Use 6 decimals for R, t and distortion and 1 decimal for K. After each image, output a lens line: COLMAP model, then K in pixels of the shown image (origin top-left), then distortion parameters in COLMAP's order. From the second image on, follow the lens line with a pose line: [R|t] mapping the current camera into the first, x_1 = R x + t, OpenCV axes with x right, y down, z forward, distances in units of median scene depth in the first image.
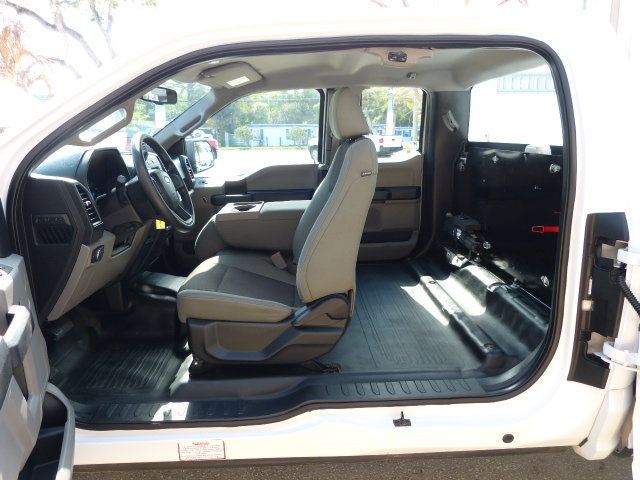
lens RADIAL K [[474.0, 0, 321.1], [0, 474.0, 247.4], [0, 0, 1]] dist [-0.030938, 0.010513]
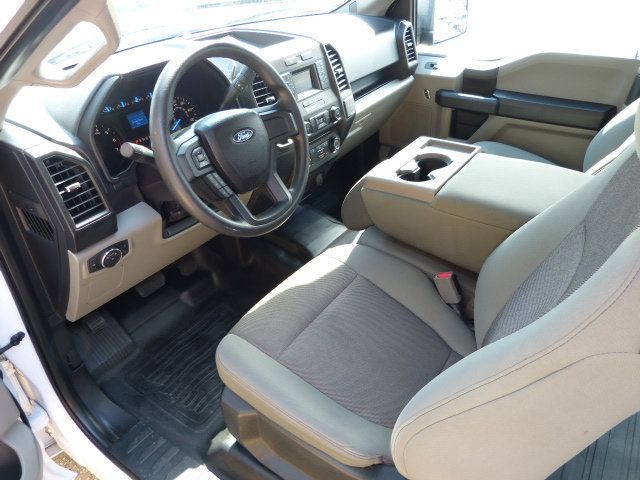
lens RADIAL K [[474.0, 0, 343.3], [0, 474.0, 253.1], [0, 0, 1]] dist [0.000617, 0.001000]
pose [[0.817048, 0.337918, -0.467166, 0.060738], [-0.141360, 0.902925, 0.405887, -0.212584], [0.558972, -0.265591, 0.785501, 0.484286]]
